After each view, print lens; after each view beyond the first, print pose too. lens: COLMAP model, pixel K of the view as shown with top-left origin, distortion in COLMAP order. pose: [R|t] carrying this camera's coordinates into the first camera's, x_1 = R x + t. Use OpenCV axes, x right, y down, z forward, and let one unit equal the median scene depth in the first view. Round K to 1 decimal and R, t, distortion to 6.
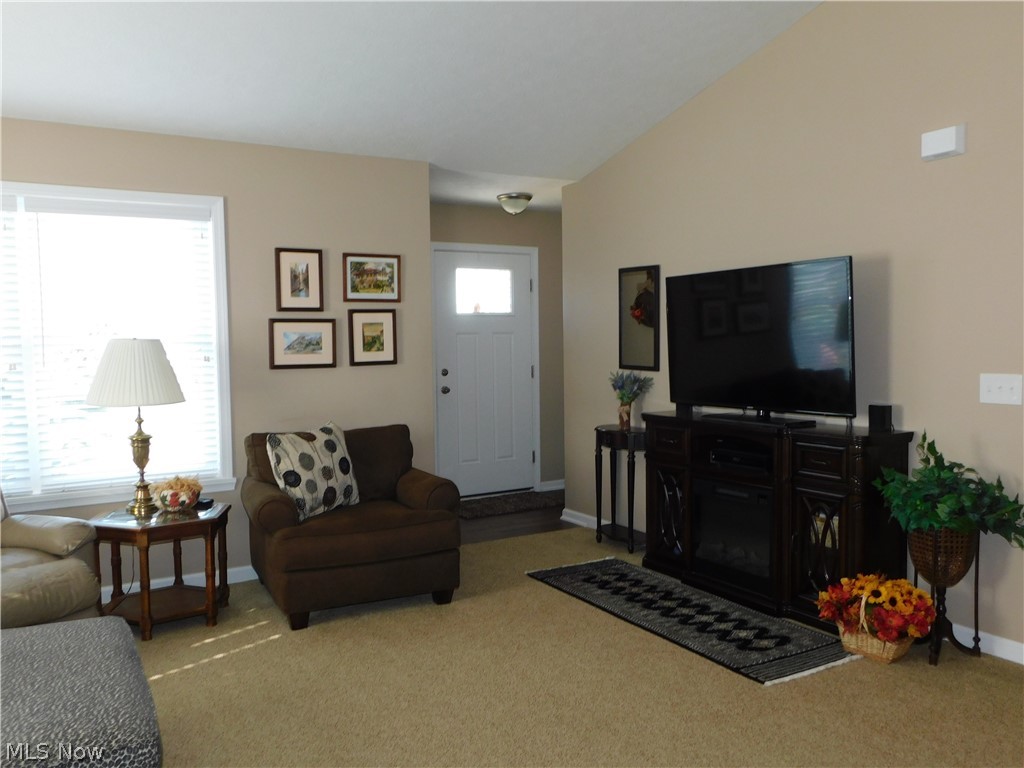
lens RADIAL K [[832.2, 0, 512.0], [0, 832.2, 384.0], [0, 0, 1]] dist [-0.011466, 0.008526]
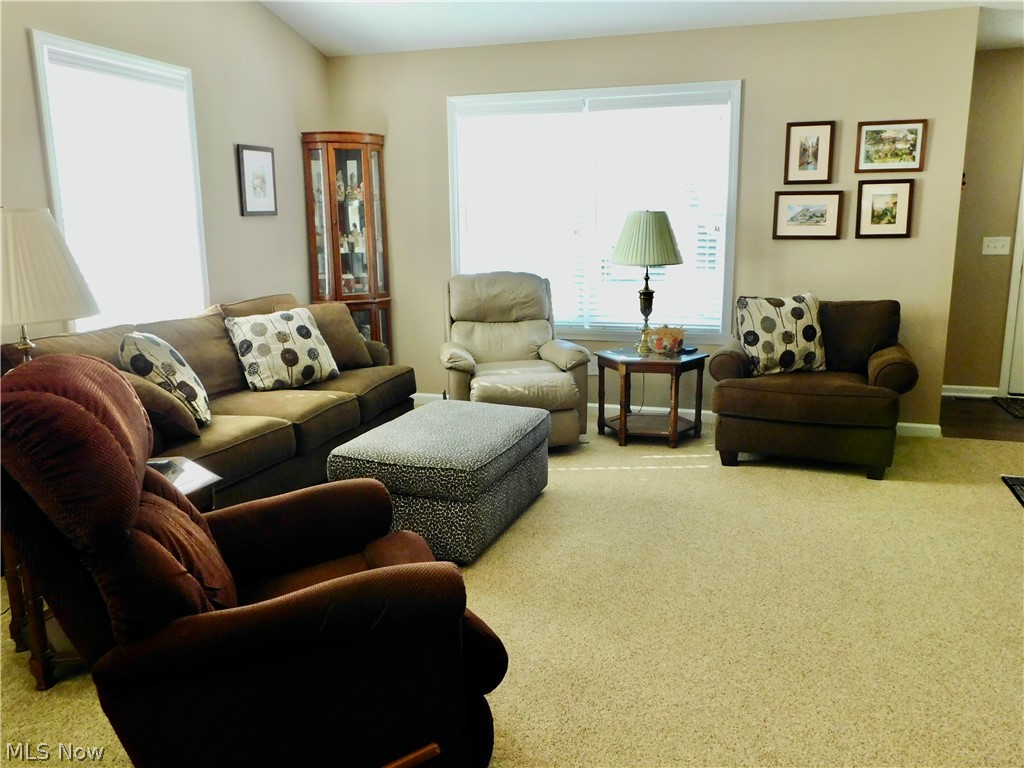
lens RADIAL K [[832.2, 0, 512.0], [0, 832.2, 384.0], [0, 0, 1]] dist [-0.011466, 0.008526]
pose [[0.653478, 0.152745, -0.741374, 0.320173], [-0.041727, 0.985208, 0.166203, 0.002072], [0.755795, -0.077675, 0.650185, 0.023683]]
